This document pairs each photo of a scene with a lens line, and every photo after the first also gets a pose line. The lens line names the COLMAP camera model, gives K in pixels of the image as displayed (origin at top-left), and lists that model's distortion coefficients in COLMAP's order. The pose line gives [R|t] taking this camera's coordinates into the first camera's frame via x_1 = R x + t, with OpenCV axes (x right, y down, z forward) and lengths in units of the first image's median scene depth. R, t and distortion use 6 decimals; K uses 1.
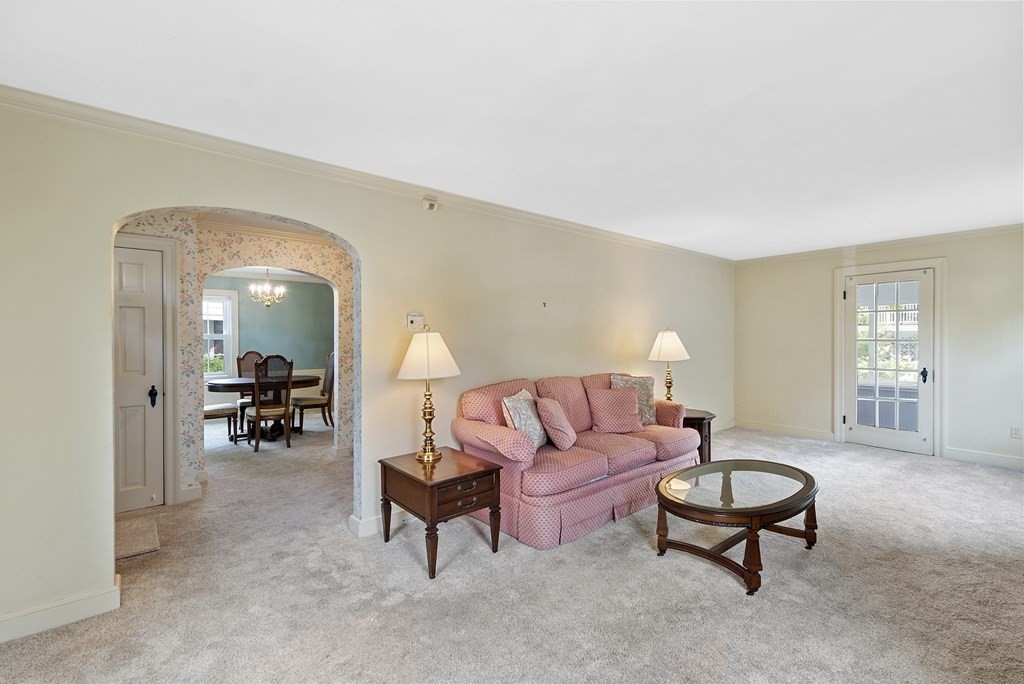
lens RADIAL K [[449.7, 0, 528.8], [0, 449.7, 341.4], [0, 0, 1]] dist [0.003798, -0.002019]
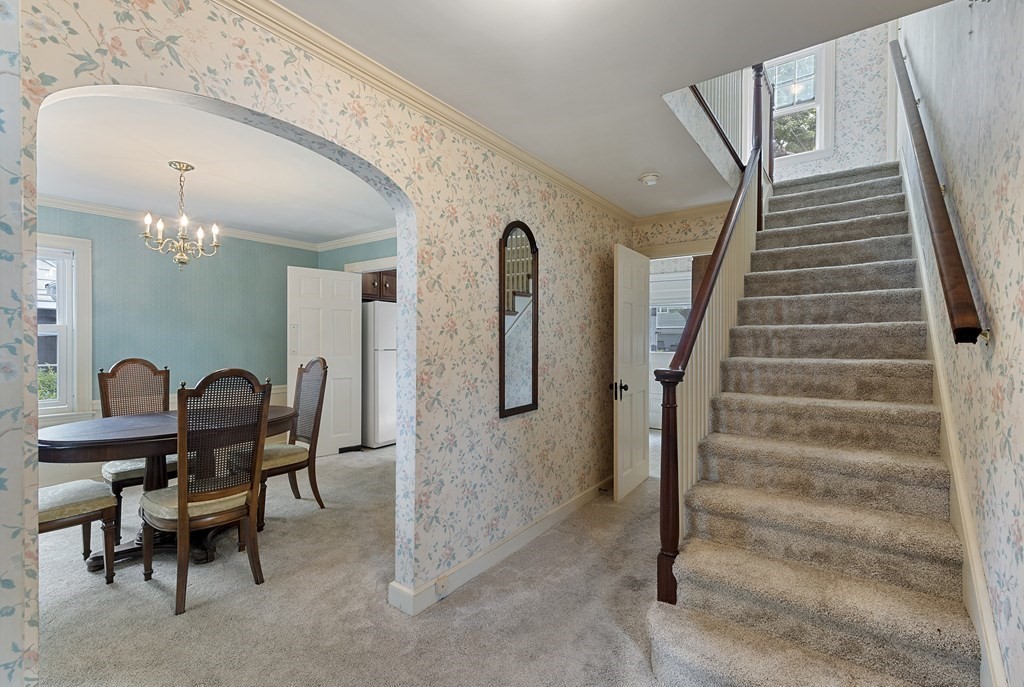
lens RADIAL K [[449.7, 0, 516.6], [0, 449.7, 343.6], [0, 0, 1]] dist [0.003798, -0.002019]
pose [[0.972720, 0.001518, 0.231977, -0.349303], [-0.001820, 0.999998, 0.001090, 0.004553], [-0.231975, -0.001482, 0.972721, 0.462748]]
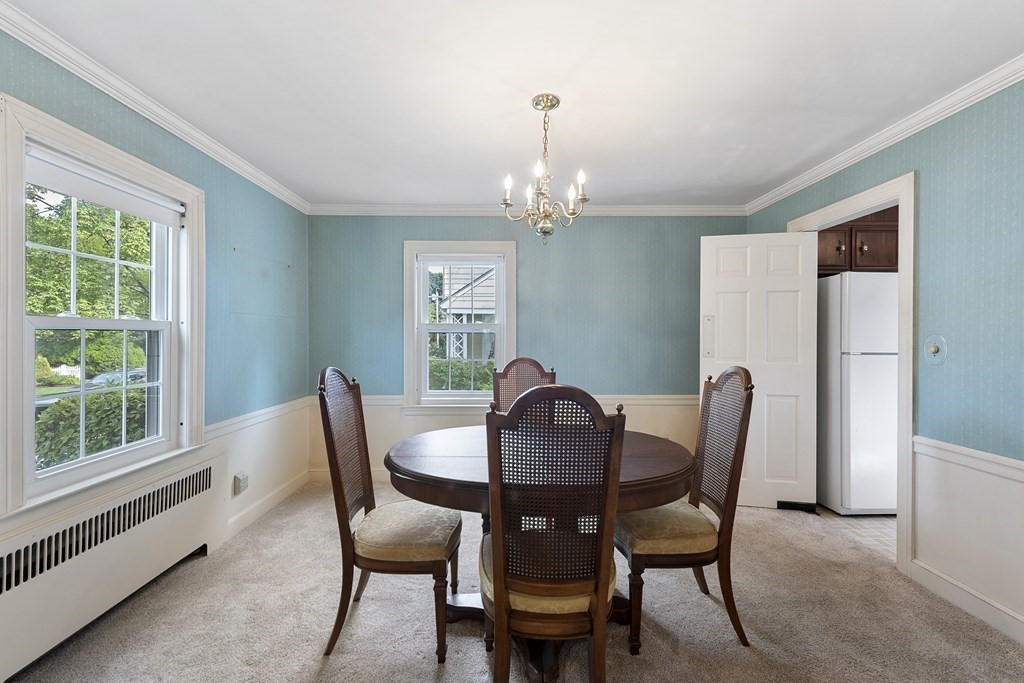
lens RADIAL K [[434.2, 0, 509.3], [0, 434.2, 337.3], [0, 0, 1]] dist [0.012732, -0.000223]
pose [[0.767952, 0.002618, -0.640502, -0.385250], [-0.007114, 0.999965, -0.004443, 0.004207], [0.640468, 0.007969, 0.767944, 0.722929]]
